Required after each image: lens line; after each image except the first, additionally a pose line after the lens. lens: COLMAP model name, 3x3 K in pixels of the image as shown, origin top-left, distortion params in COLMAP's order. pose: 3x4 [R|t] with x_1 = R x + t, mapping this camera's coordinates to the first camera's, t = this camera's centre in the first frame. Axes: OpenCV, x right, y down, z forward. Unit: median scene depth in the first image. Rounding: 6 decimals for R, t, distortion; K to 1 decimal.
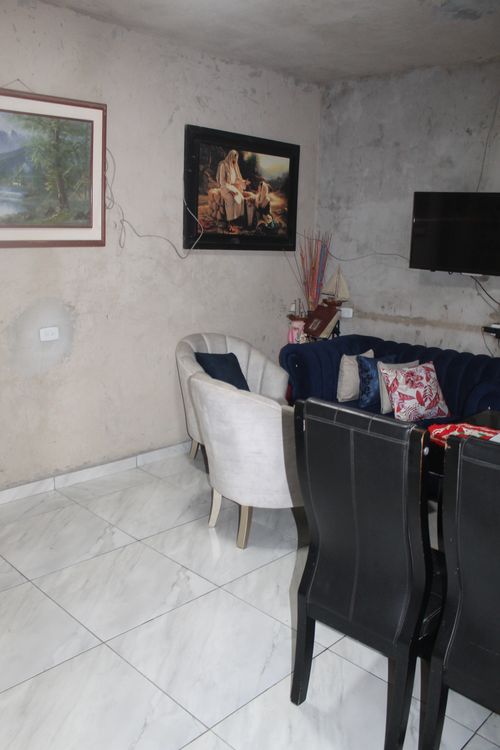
lens RADIAL K [[646.2, 0, 246.4], [0, 646.2, 373.8], [0, 0, 1]] dist [-0.152822, 0.136633]
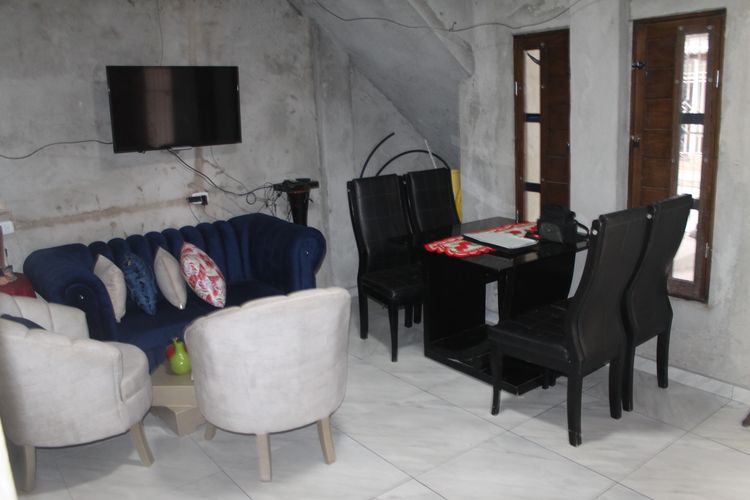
lens RADIAL K [[646.2, 0, 375.5], [0, 646.2, 255.0], [0, 0, 1]] dist [-0.152822, 0.136633]
pose [[0.107300, -0.263226, 0.958749, -0.562498], [0.251856, 0.940059, 0.229908, -0.137999], [-0.961798, 0.216797, 0.167163, 0.522947]]
